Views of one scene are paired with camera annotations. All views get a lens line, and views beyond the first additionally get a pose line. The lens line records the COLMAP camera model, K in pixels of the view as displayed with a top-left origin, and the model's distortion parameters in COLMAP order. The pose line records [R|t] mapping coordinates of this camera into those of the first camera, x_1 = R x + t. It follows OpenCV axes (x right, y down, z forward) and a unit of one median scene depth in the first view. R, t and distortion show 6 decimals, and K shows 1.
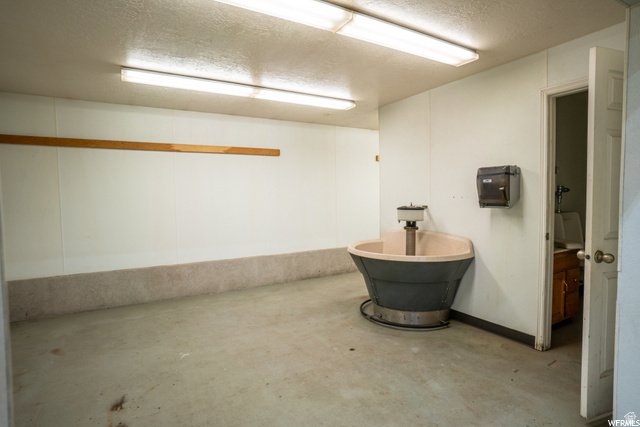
lens RADIAL K [[341.2, 0, 320.5], [0, 341.2, 212.1], [0, 0, 1]] dist [-0.030535, 0.002356]
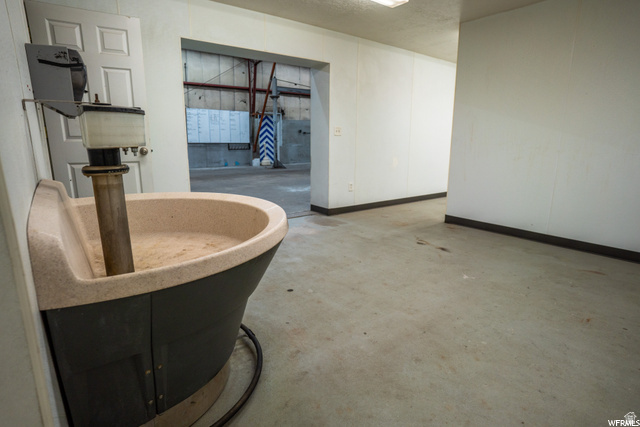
lens RADIAL K [[341.2, 0, 319.2], [0, 341.2, 212.4], [0, 0, 1]] dist [-0.030535, 0.002356]
pose [[-0.991910, 0.028598, -0.123682, 0.121197], [-0.003944, 0.966881, 0.255196, 0.003581], [0.126884, 0.253619, -0.958946, 1.771561]]
